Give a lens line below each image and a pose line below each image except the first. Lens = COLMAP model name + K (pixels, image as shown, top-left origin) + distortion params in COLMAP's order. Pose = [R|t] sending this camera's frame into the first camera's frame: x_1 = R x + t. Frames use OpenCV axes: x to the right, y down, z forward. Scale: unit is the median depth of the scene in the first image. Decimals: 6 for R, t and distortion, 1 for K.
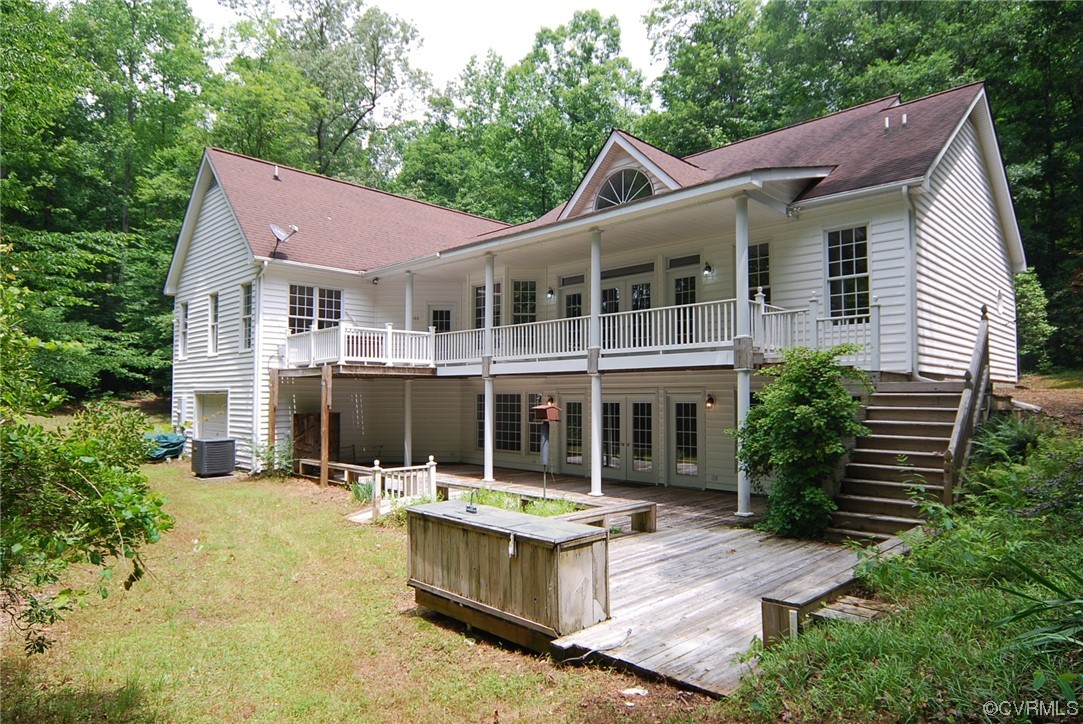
lens RADIAL K [[650.1, 0, 539.8], [0, 650.1, 367.1], [0, 0, 1]] dist [-0.009816, -0.000646]
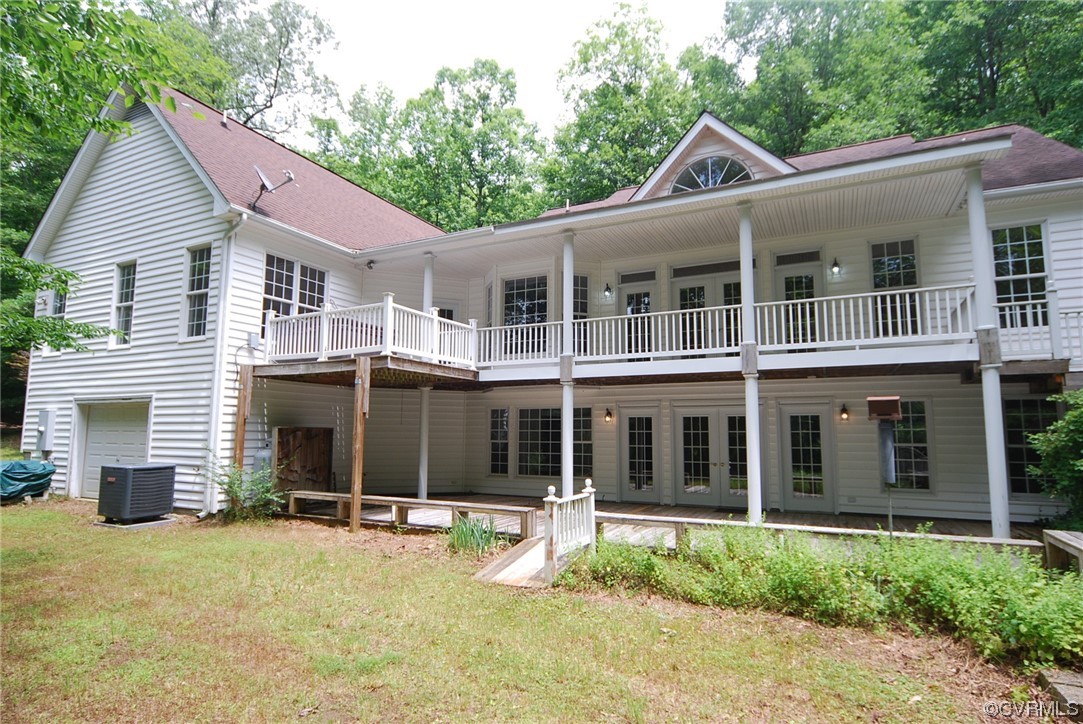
lens RADIAL K [[578.3, 0, 546.6], [0, 578.3, 368.6], [0, 0, 1]] dist [-0.010581, 0.004279]
pose [[0.949605, 0.040795, 0.310782, -0.287685], [-0.020281, 0.997413, -0.068958, 0.043187], [-0.312792, 0.059180, 0.947976, 0.293248]]
